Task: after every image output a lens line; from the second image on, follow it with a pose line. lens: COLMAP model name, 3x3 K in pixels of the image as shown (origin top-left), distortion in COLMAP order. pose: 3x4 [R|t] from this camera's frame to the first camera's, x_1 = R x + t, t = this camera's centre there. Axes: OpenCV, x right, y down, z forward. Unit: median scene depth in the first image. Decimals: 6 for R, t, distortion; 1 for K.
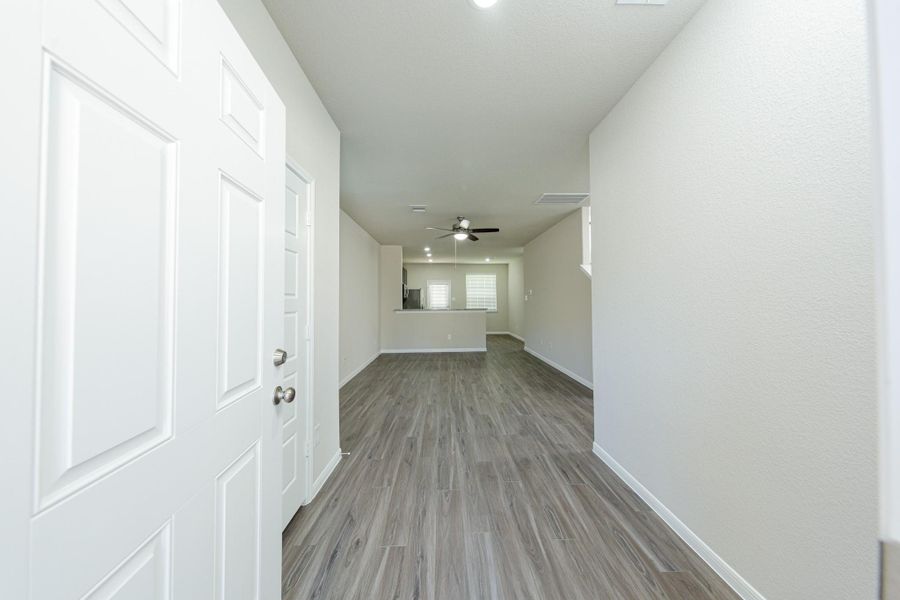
lens RADIAL K [[287.0, 0, 450.3], [0, 287.0, 297.6], [0, 0, 1]] dist [0.009324, -0.000073]
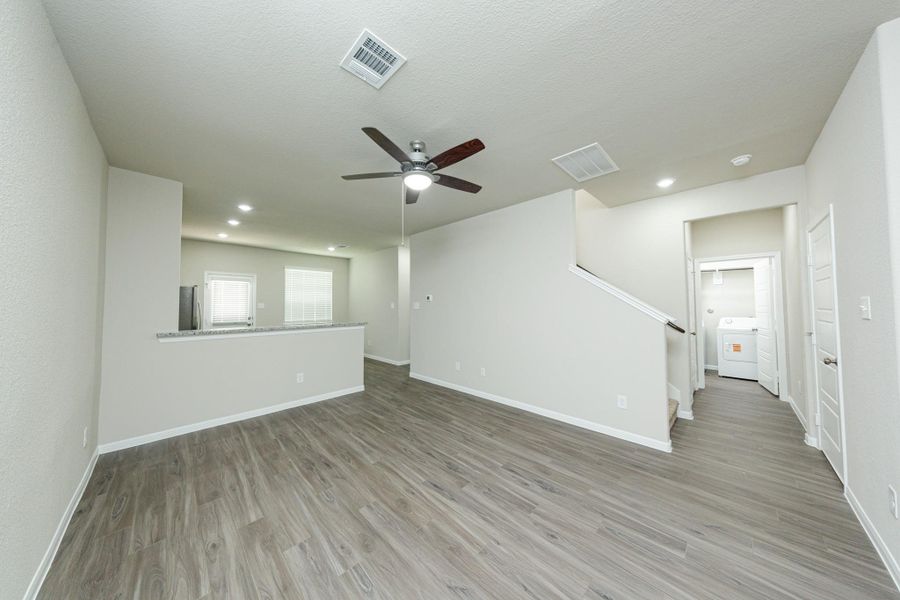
lens RADIAL K [[287.0, 0, 450.3], [0, 287.0, 297.6], [0, 0, 1]] dist [0.009324, -0.000073]
pose [[0.725482, 0.018852, 0.687983, -0.124522], [-0.007544, 0.999783, -0.019441, -0.003696], [-0.688200, 0.008914, 0.725467, 0.295482]]
